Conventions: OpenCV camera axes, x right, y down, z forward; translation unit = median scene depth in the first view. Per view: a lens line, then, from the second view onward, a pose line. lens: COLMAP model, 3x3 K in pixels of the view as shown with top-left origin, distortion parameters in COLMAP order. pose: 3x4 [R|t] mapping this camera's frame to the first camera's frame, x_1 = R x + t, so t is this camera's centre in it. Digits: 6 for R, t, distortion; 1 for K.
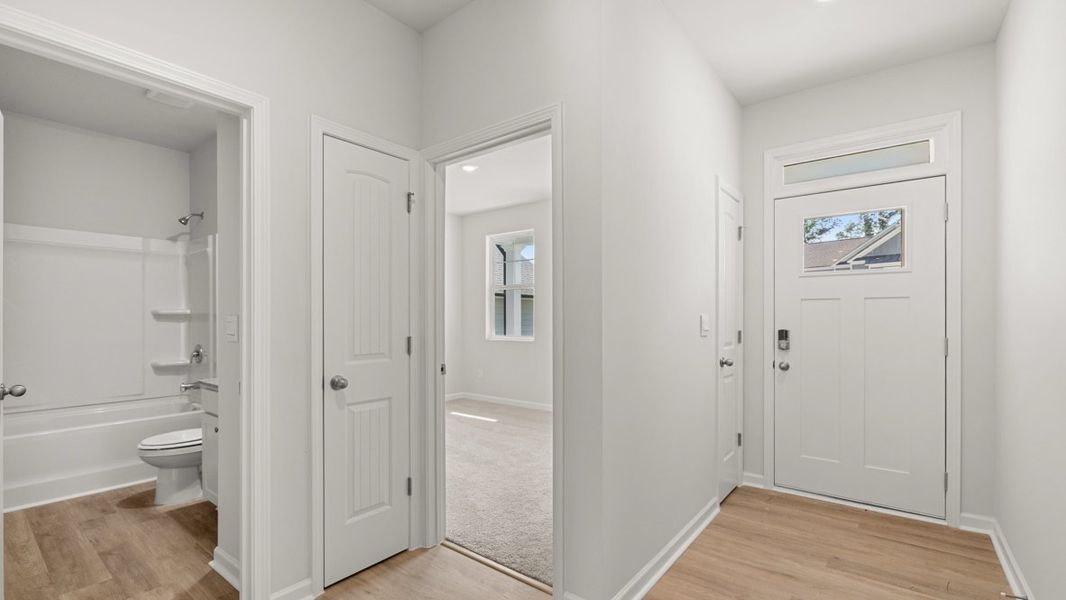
lens RADIAL K [[459.8, 0, 534.5], [0, 459.8, 301.5], [0, 0, 1]] dist [-0.000631, 0.000434]
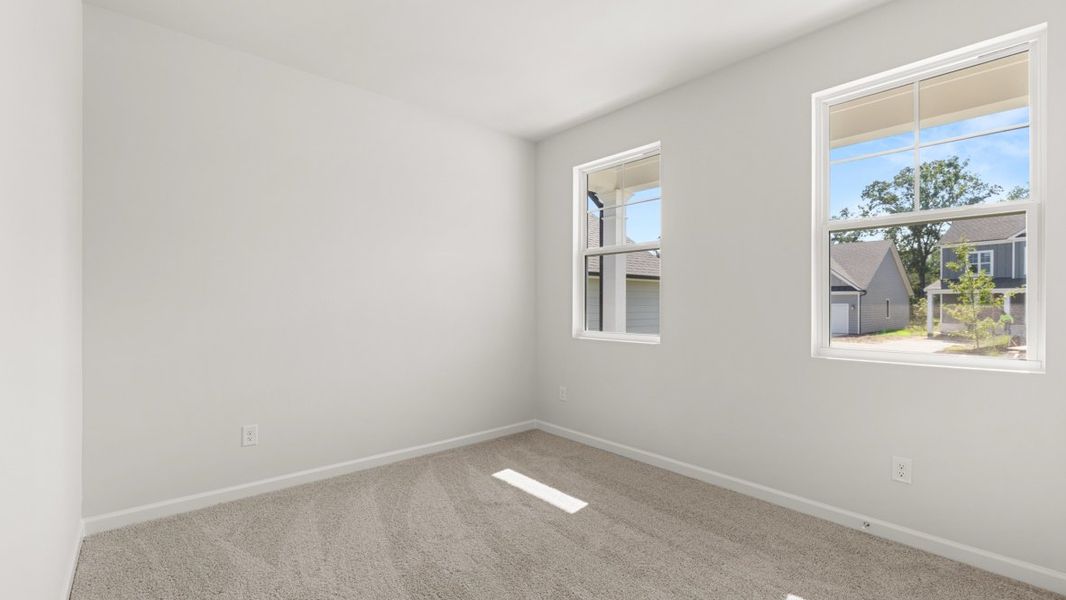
lens RADIAL K [[459.8, 0, 534.5], [0, 459.8, 301.5], [0, 0, 1]] dist [-0.000631, 0.000434]
pose [[0.982734, -0.000058, -0.185025, -0.037424], [0.005533, 0.999562, 0.029074, 0.010906], [0.184942, -0.029596, 0.982304, 0.341709]]
